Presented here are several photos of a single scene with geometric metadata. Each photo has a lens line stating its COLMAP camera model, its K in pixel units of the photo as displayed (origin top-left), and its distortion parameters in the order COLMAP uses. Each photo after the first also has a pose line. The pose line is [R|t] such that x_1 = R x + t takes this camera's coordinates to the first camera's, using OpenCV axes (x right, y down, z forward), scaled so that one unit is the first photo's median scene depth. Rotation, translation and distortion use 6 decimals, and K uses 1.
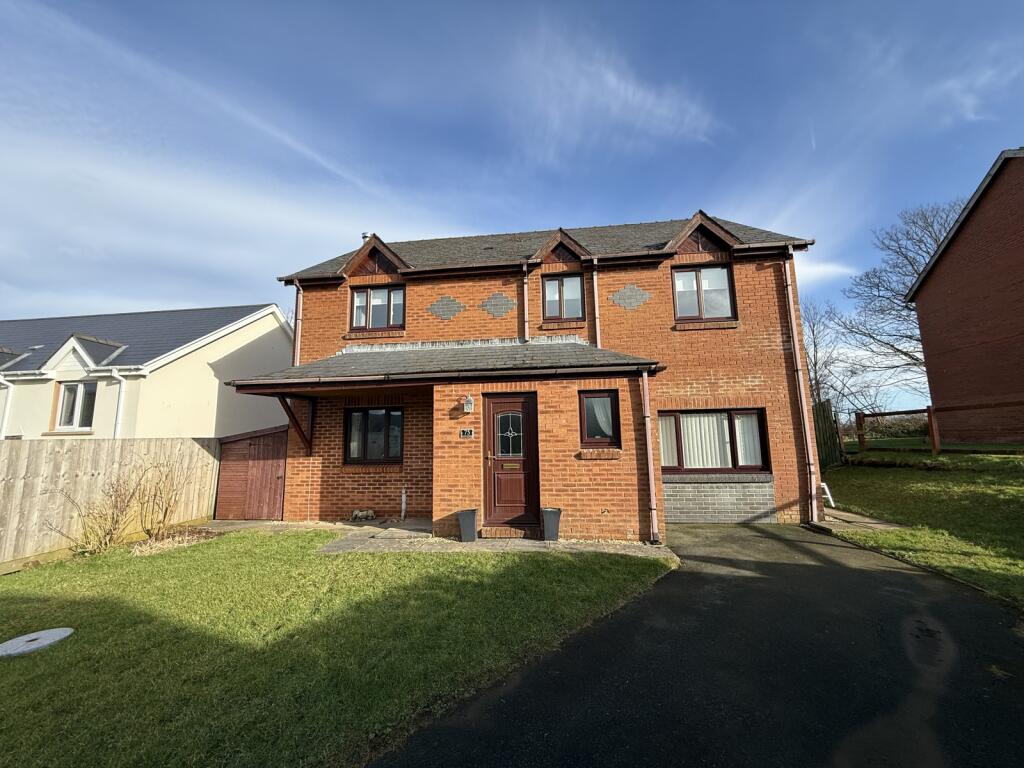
lens RADIAL K [[405.8, 0, 510.3], [0, 405.8, 383.5], [0, 0, 1]] dist [-0.000343, 0.000136]
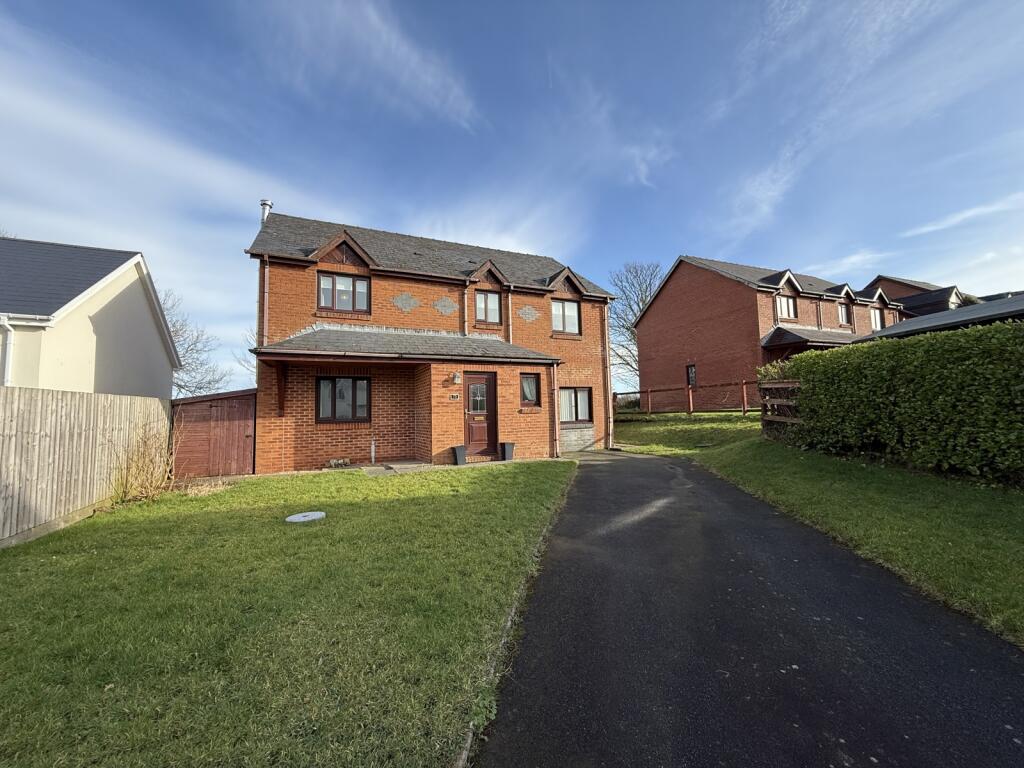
lens RADIAL K [[405.8, 0, 510.3], [0, 405.8, 383.5], [0, 0, 1]] dist [-0.000343, 0.000136]
pose [[0.849679, 0.037216, 0.525985, -0.585458], [-0.065998, 0.997168, 0.036058, 0.003633], [-0.523154, -0.065351, 0.849729, -0.311796]]
